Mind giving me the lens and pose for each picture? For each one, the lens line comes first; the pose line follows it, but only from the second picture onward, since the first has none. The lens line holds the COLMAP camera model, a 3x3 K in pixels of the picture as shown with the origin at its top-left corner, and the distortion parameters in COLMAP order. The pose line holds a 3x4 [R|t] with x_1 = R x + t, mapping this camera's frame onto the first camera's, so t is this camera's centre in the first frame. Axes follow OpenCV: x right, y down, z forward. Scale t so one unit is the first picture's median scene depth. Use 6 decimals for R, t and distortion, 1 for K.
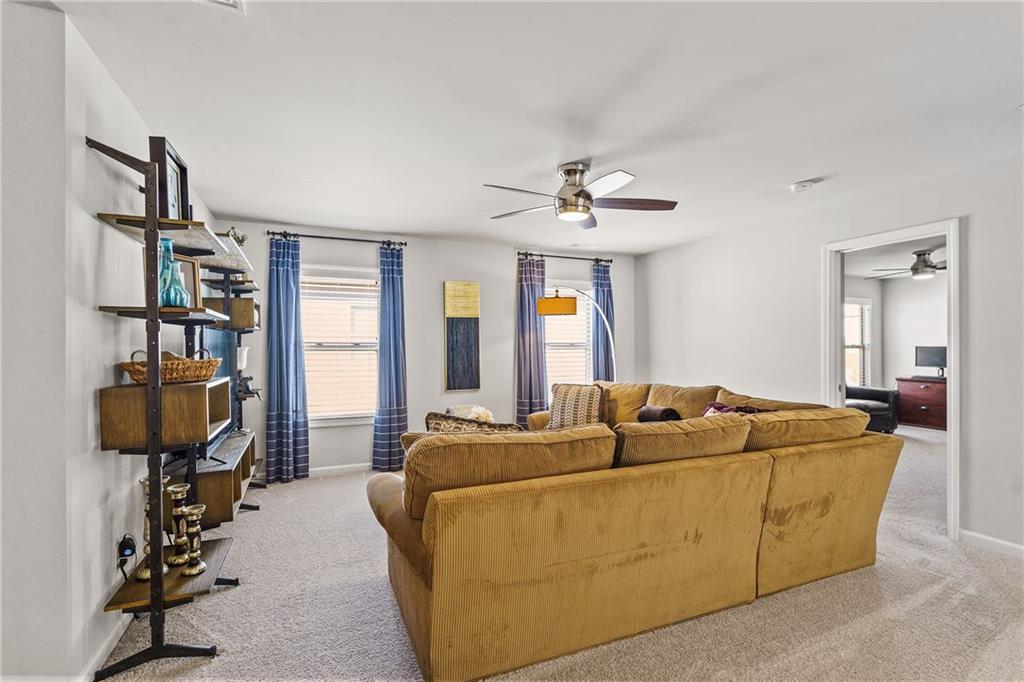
lens RADIAL K [[491.3, 0, 514.3], [0, 491.3, 344.2], [0, 0, 1]] dist [-0.002307, -0.000596]
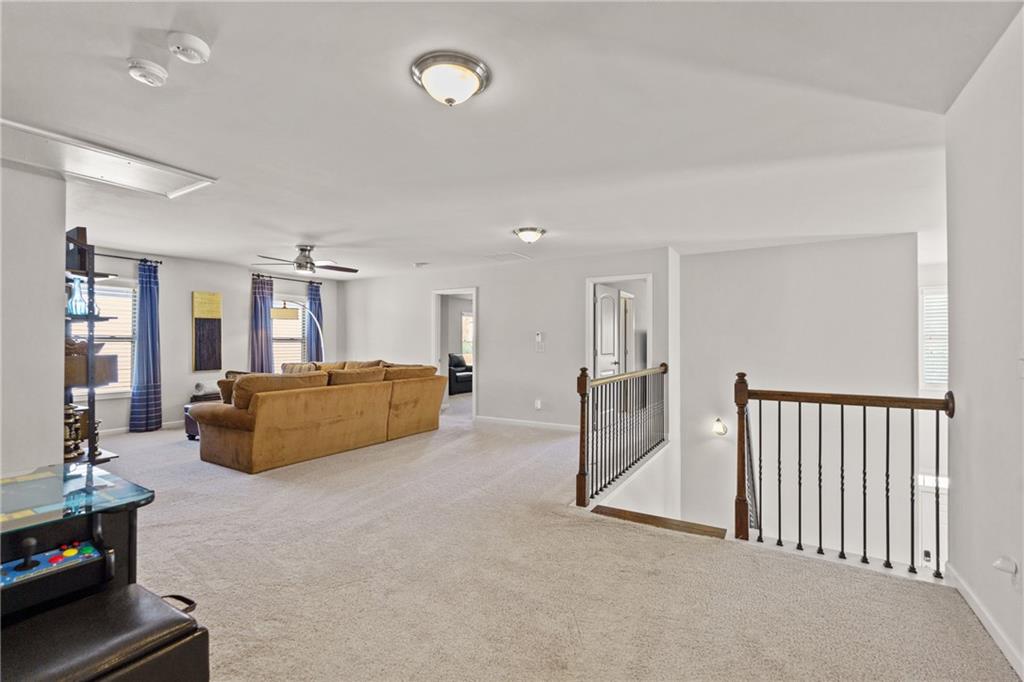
lens RADIAL K [[454.2, 0, 509.7], [0, 454.2, 343.3], [0, 0, 1]] dist [-0.001745, -0.000731]
pose [[0.823430, 0.003955, 0.567405, -0.140798], [-0.006891, 0.999972, 0.003030, 0.007082], [-0.567377, -0.006405, 0.823434, -0.580894]]
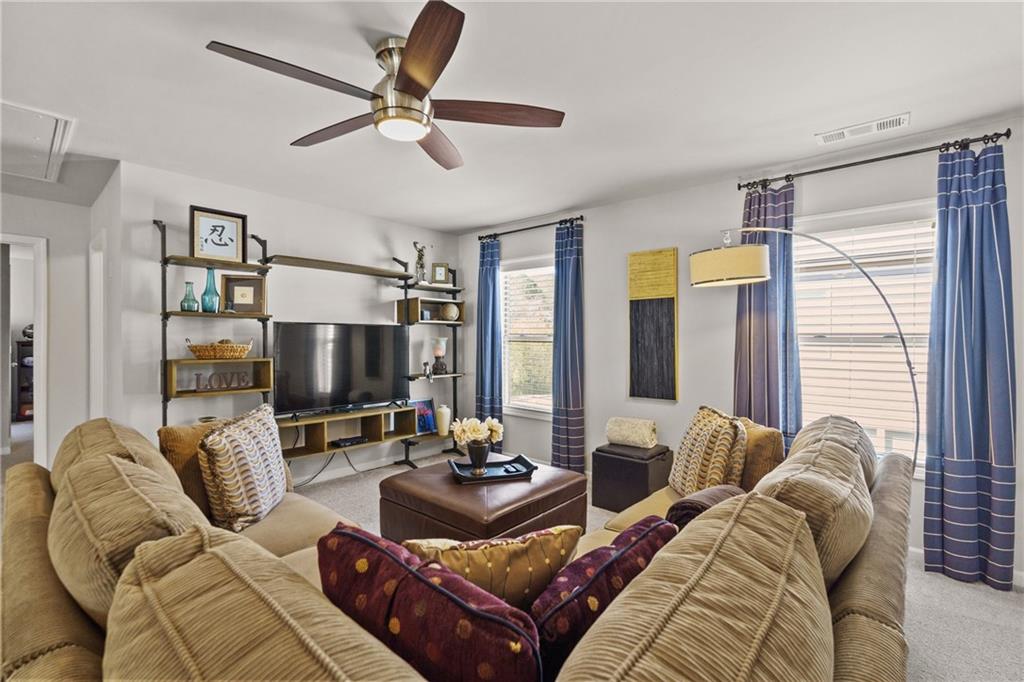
lens RADIAL K [[454.2, 0, 511.5], [0, 454.2, 339.6], [0, 0, 1]] dist [-0.001745, -0.000731]
pose [[0.405484, 0.010577, -0.914041, 0.457332], [-0.008566, 0.999933, 0.007770, 0.002126], [0.914062, 0.004679, 0.405548, 0.578033]]
